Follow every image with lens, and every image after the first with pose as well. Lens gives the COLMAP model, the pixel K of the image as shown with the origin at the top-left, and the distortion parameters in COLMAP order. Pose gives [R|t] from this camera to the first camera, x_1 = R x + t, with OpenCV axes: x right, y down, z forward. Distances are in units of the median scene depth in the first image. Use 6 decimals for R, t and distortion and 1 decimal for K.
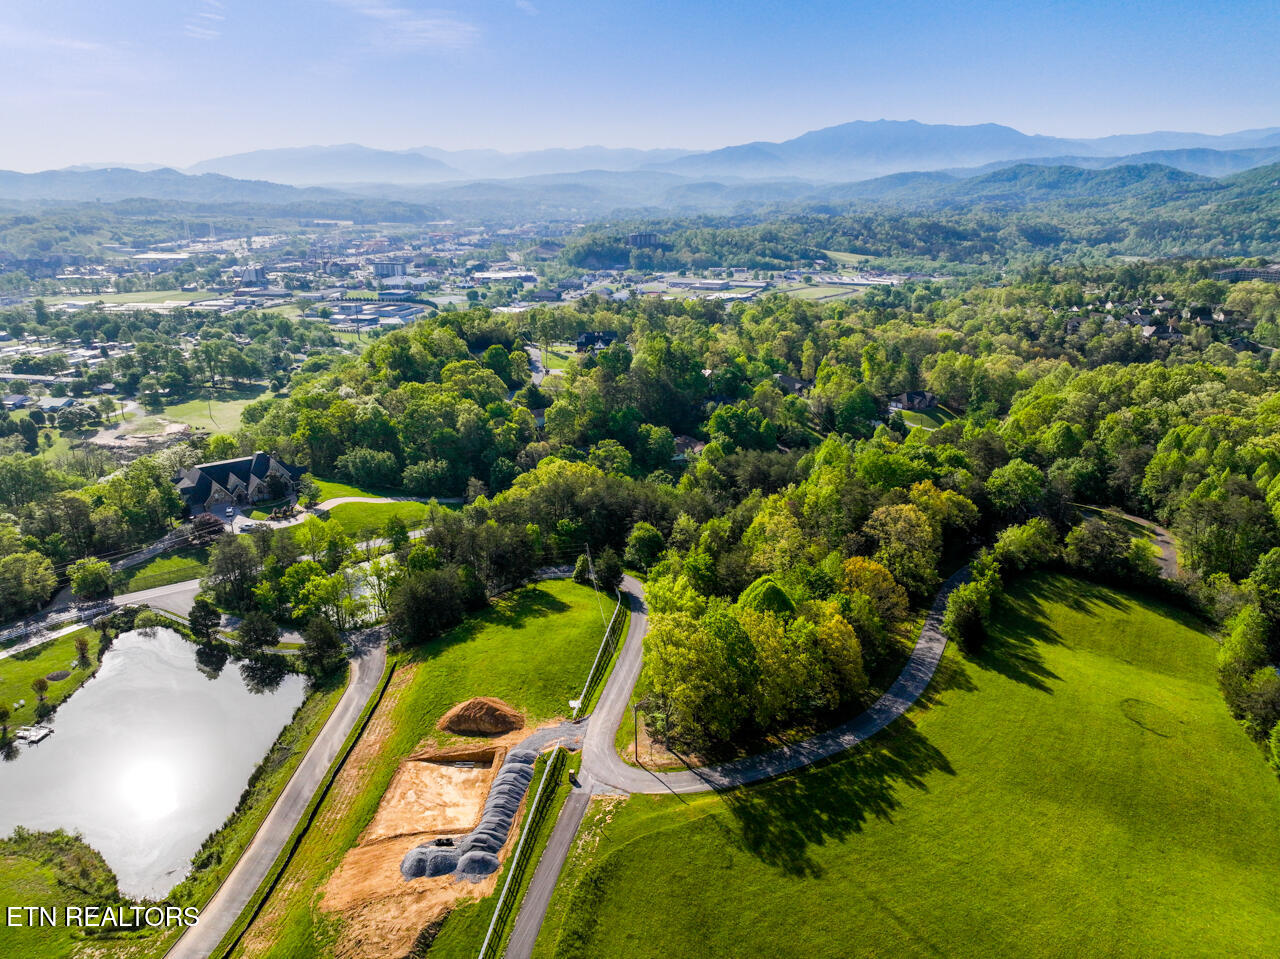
lens RADIAL K [[898.5, 0, 642.7], [0, 898.5, 476.4], [0, 0, 1]] dist [-0.005693, 0.022352]
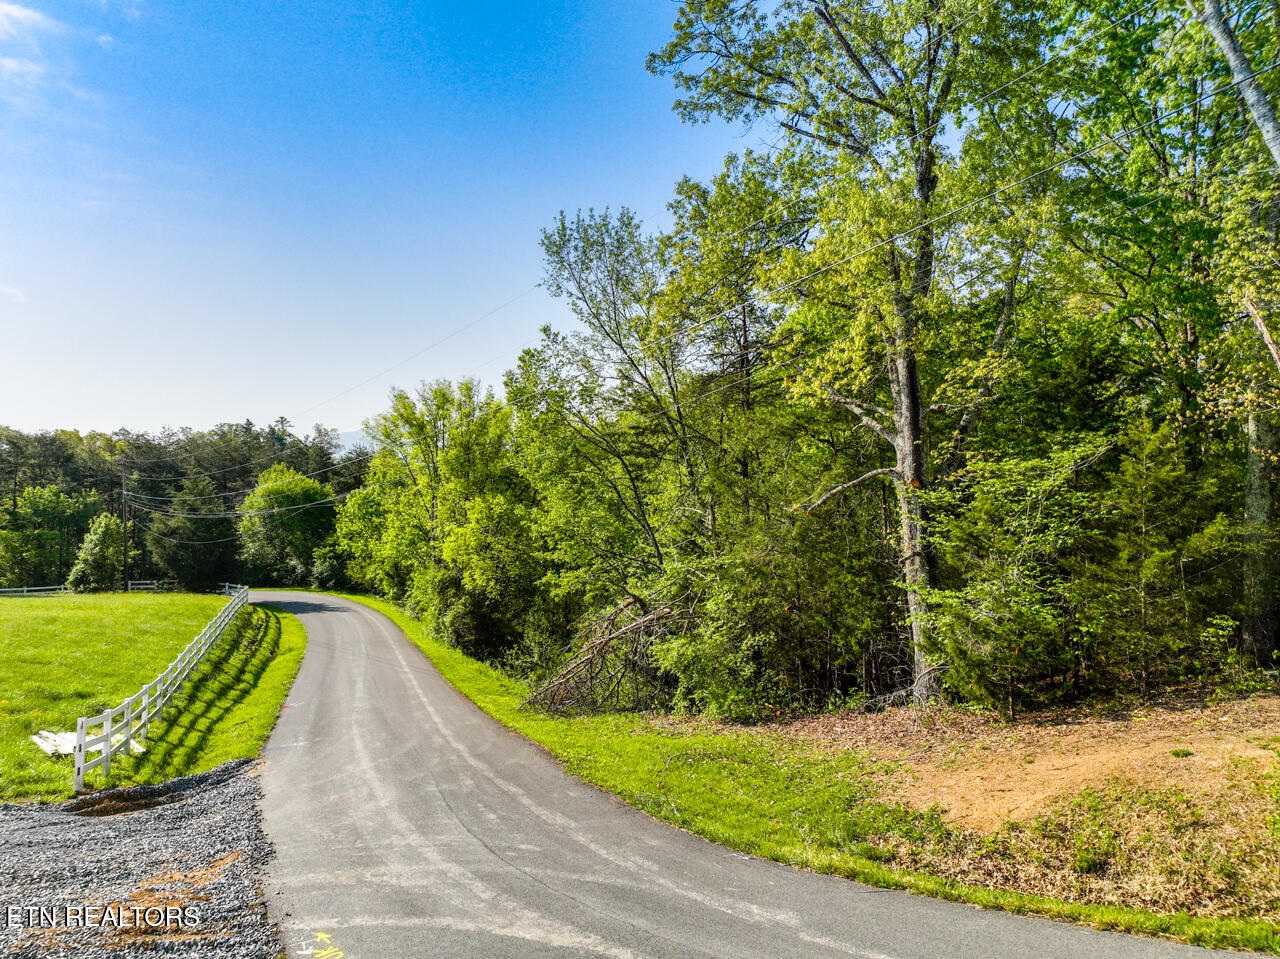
lens RADIAL K [[898.5, 0, 642.7], [0, 898.5, 476.4], [0, 0, 1]] dist [-0.005693, 0.022352]
pose [[0.879966, -0.000280, 0.475036, -0.009283], [0.151433, 0.947993, -0.279958, 0.036603], [-0.450253, 0.318290, 0.834244, 0.117008]]
